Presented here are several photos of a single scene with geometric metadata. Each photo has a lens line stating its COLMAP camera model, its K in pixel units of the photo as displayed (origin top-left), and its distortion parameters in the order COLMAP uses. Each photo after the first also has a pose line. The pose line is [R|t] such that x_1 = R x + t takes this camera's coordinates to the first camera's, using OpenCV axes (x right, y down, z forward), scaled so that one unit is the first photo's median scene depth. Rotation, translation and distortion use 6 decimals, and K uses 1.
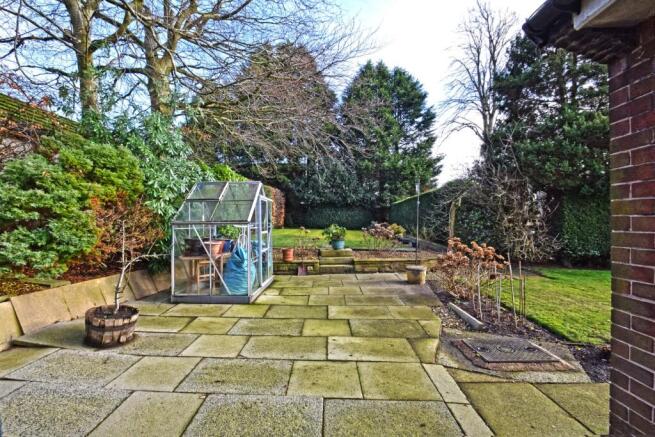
lens RADIAL K [[280.7, 0, 312.7], [0, 280.7, 223.6], [0, 0, 1]] dist [-0.000658, -0.000506]
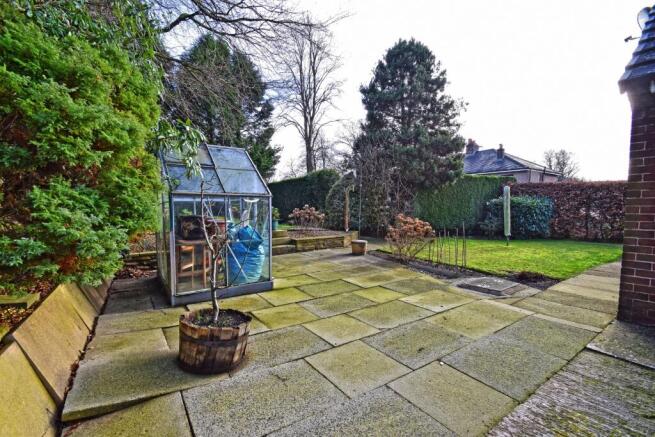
lens RADIAL K [[280.7, 0, 312.7], [0, 280.7, 223.6], [0, 0, 1]] dist [-0.000658, -0.000506]
pose [[0.810562, -0.023312, 0.585188, -0.718767], [-0.004009, 0.998963, 0.045349, 0.048040], [-0.585638, -0.039104, 0.809629, 0.266128]]
